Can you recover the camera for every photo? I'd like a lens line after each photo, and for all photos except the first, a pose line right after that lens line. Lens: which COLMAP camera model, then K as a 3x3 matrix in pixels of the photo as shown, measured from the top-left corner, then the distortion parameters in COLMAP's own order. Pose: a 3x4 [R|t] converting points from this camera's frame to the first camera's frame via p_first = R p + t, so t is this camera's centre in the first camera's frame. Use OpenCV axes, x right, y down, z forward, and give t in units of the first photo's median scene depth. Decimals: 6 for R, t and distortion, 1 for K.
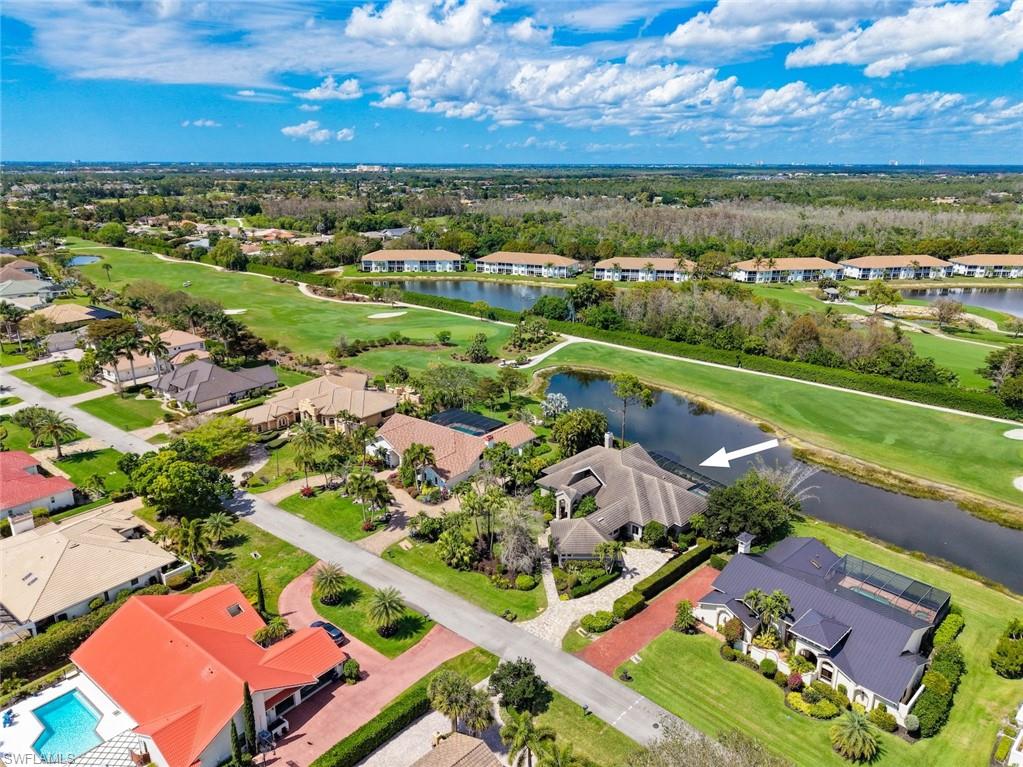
lens RADIAL K [[731.2, 0, 511.5], [0, 731.2, 383.5], [0, 0, 1]] dist [0.061778, -0.084755]
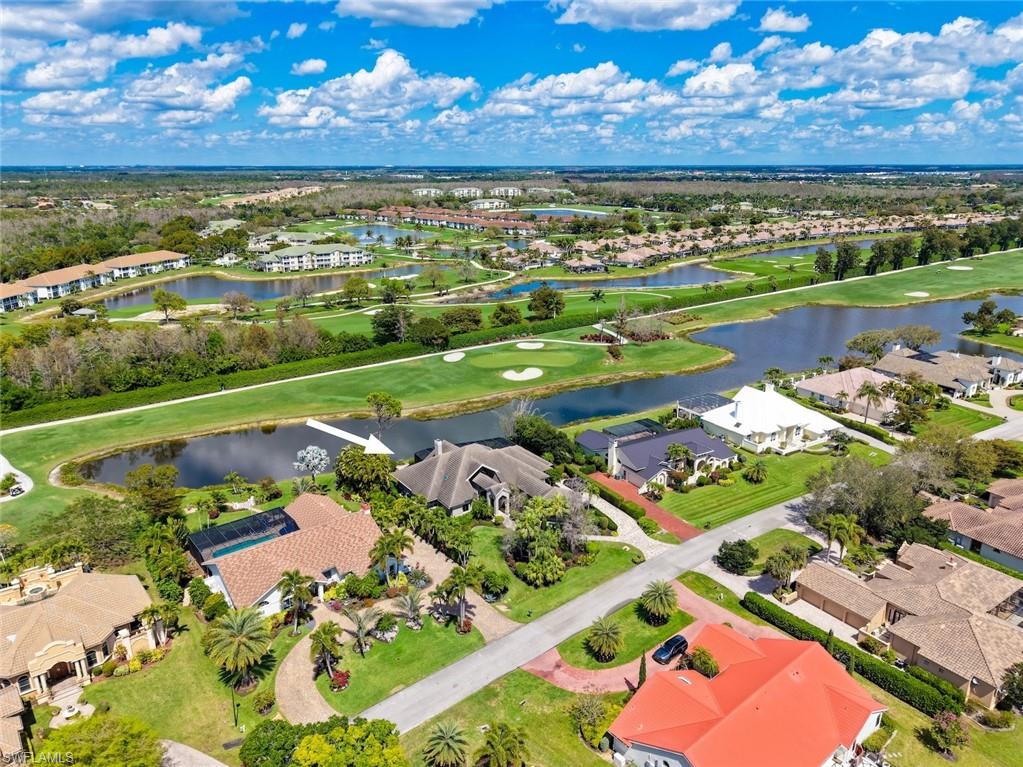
lens RADIAL K [[731.2, 0, 511.5], [0, 731.2, 383.5], [0, 0, 1]] dist [0.061778, -0.084755]
pose [[0.166087, -0.286417, 0.943600, -0.653822], [0.284383, 0.930147, 0.232278, -0.178037], [-0.944215, 0.229765, 0.235938, 0.494886]]
